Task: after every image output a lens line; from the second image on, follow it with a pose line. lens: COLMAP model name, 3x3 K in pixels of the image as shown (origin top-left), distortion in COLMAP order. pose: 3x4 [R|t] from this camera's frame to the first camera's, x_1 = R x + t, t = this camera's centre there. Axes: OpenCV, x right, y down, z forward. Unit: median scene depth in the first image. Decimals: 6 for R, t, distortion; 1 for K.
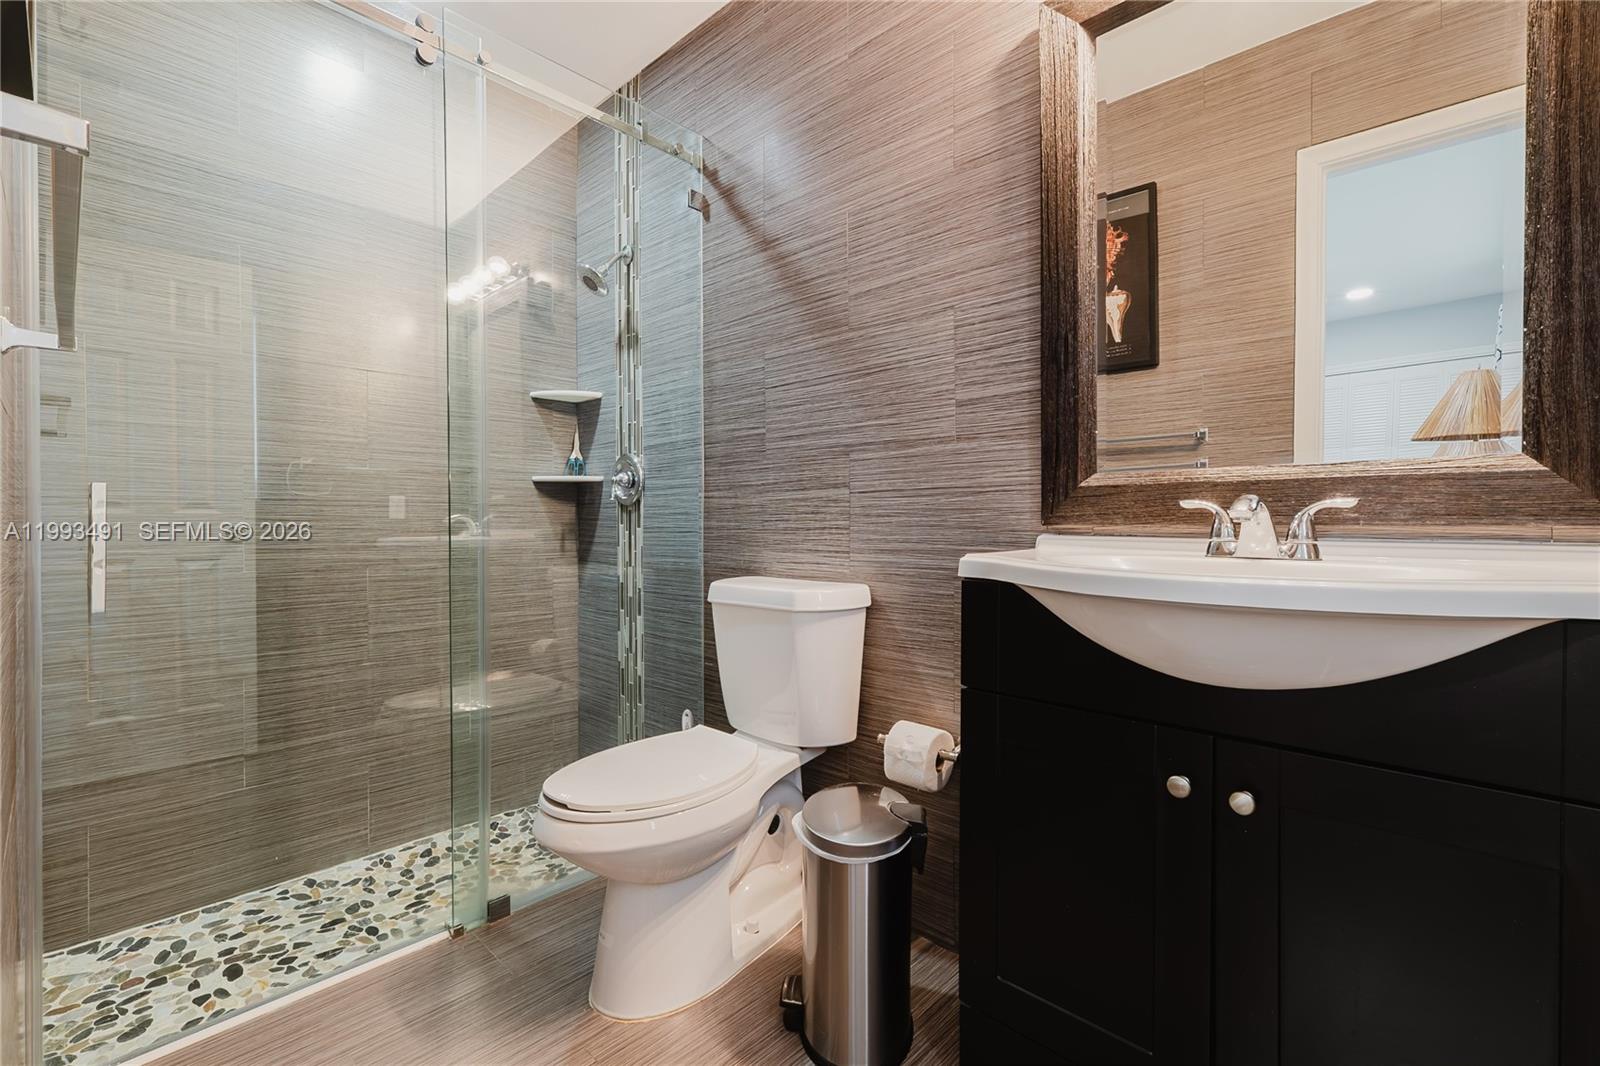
lens RADIAL K [[720.3, 0, 803.0], [0, 720.3, 526.3], [0, 0, 1]] dist [-0.002110, 0.001948]
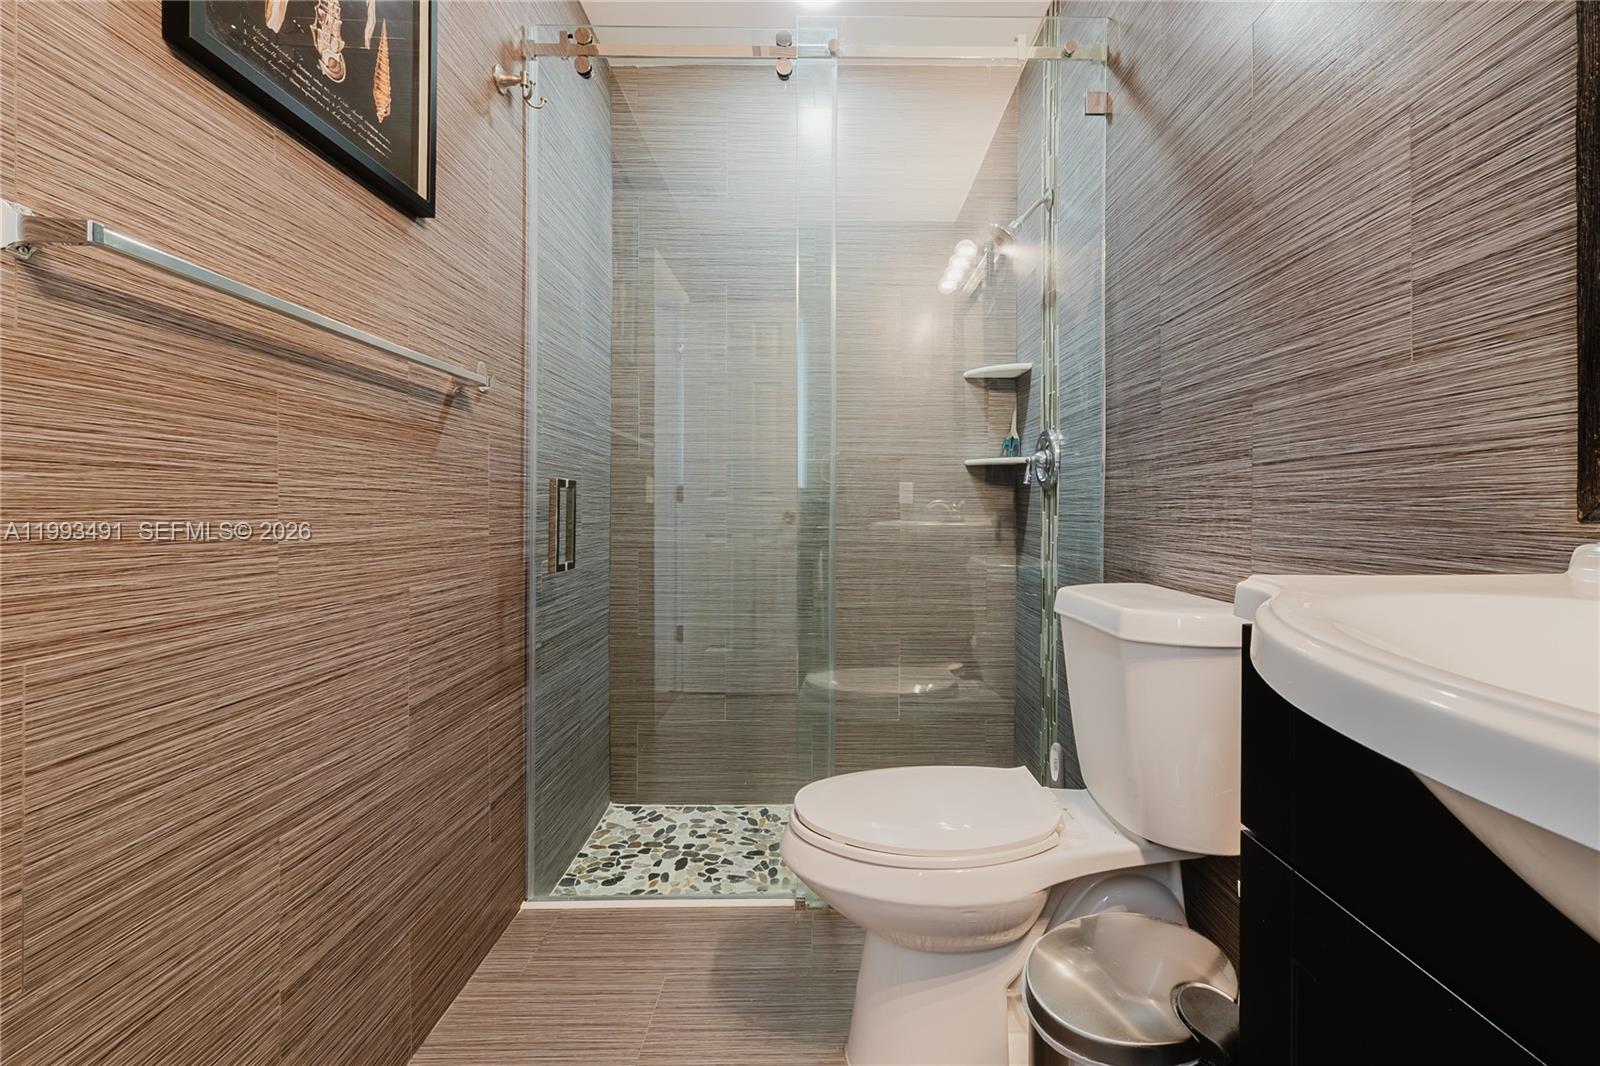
lens RADIAL K [[720.3, 0, 797.5], [0, 720.3, 509.8], [0, 0, 1]] dist [-0.002110, 0.001948]
pose [[0.688552, 0.007691, -0.725146, 0.242026], [-0.009760, 0.999951, 0.001339, -0.003812], [0.725121, 0.006156, 0.688593, 0.260662]]
